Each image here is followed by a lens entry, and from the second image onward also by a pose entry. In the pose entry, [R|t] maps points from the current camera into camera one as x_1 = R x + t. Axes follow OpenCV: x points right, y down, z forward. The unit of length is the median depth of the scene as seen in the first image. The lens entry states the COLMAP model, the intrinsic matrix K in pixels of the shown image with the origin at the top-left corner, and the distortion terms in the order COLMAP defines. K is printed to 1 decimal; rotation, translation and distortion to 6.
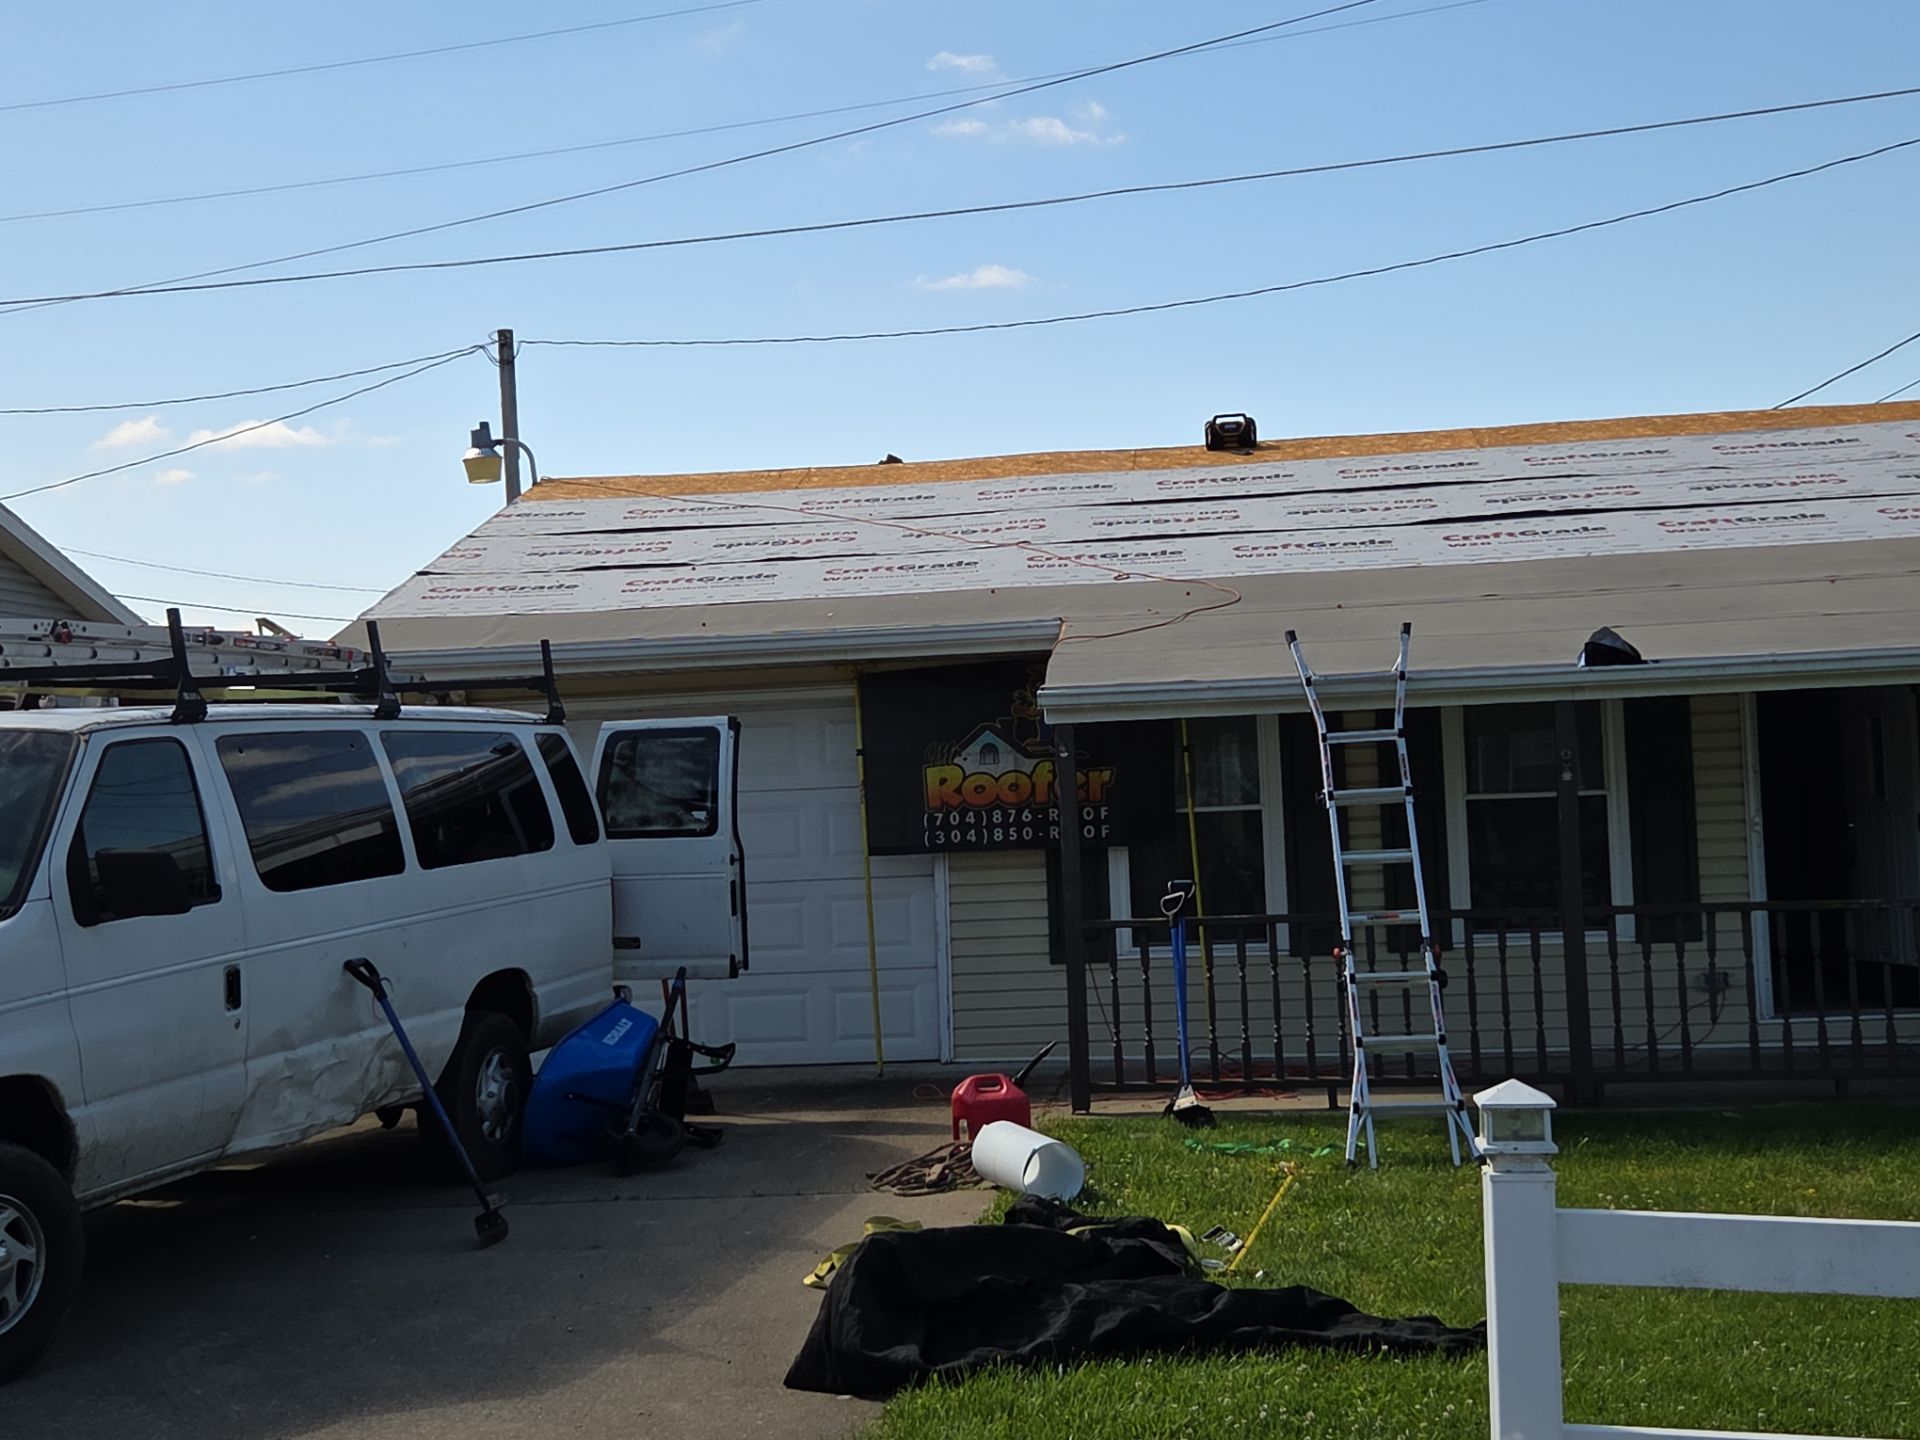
lens RADIAL K [[2465.2, 0, 975.2], [0, 2465.2, 726.8], [0, 0, 1]] dist [0.070616, 0.000000]
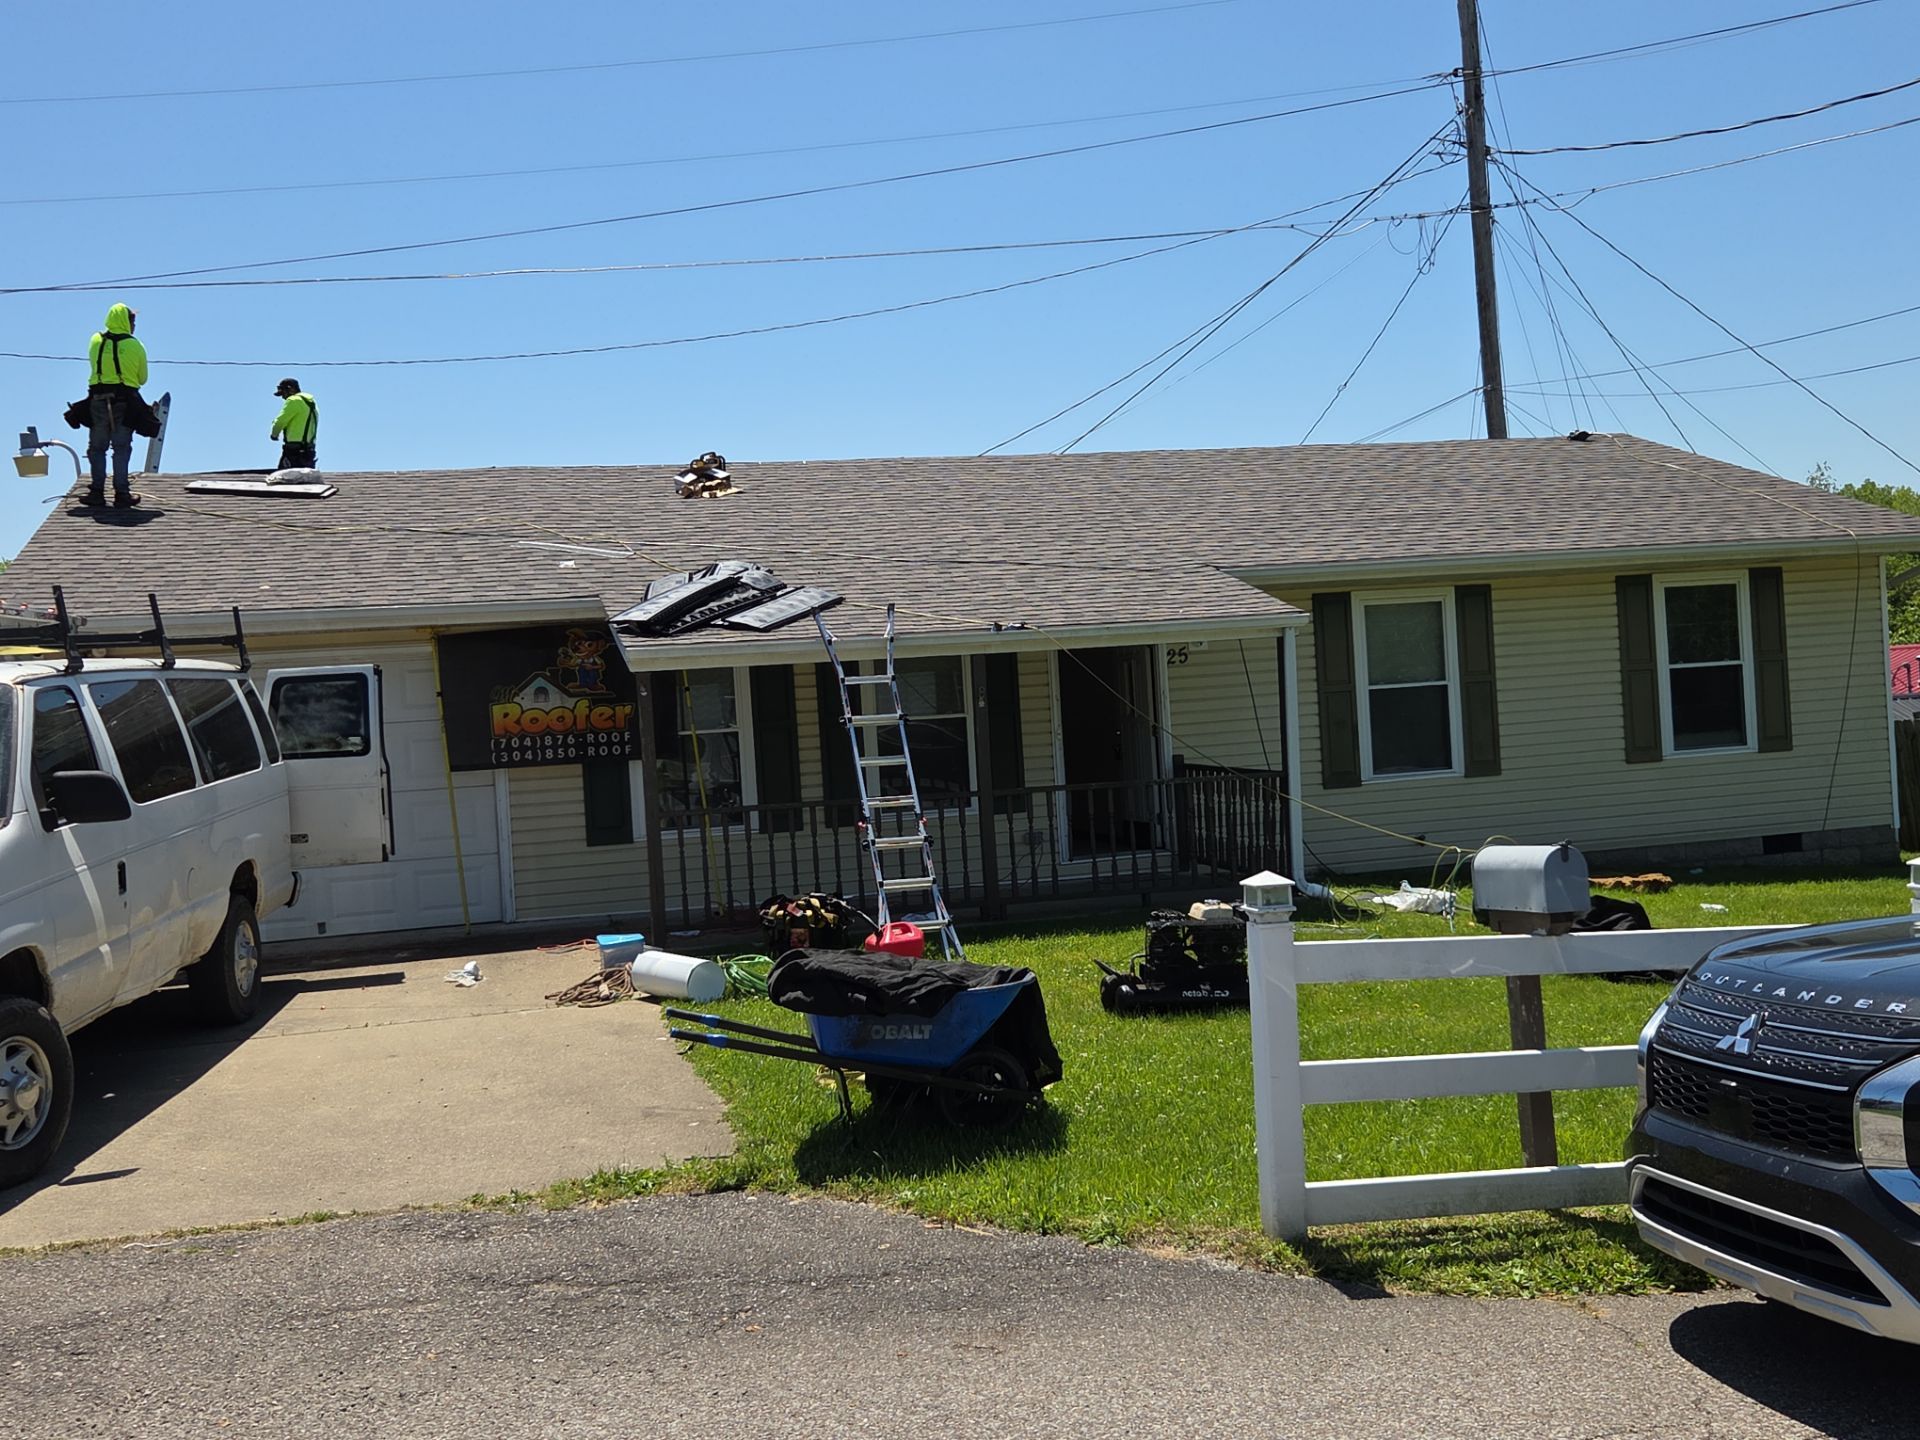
lens RADIAL K [[1883.7, 0, 958.2], [0, 1883.7, 737.1], [0, 0, 1]] dist [0.046274, 0.000000]
pose [[0.932861, -0.020386, 0.359659, -0.183747], [0.008251, 0.999345, 0.035243, -0.000425], [-0.360142, -0.029909, 0.932418, -0.065274]]
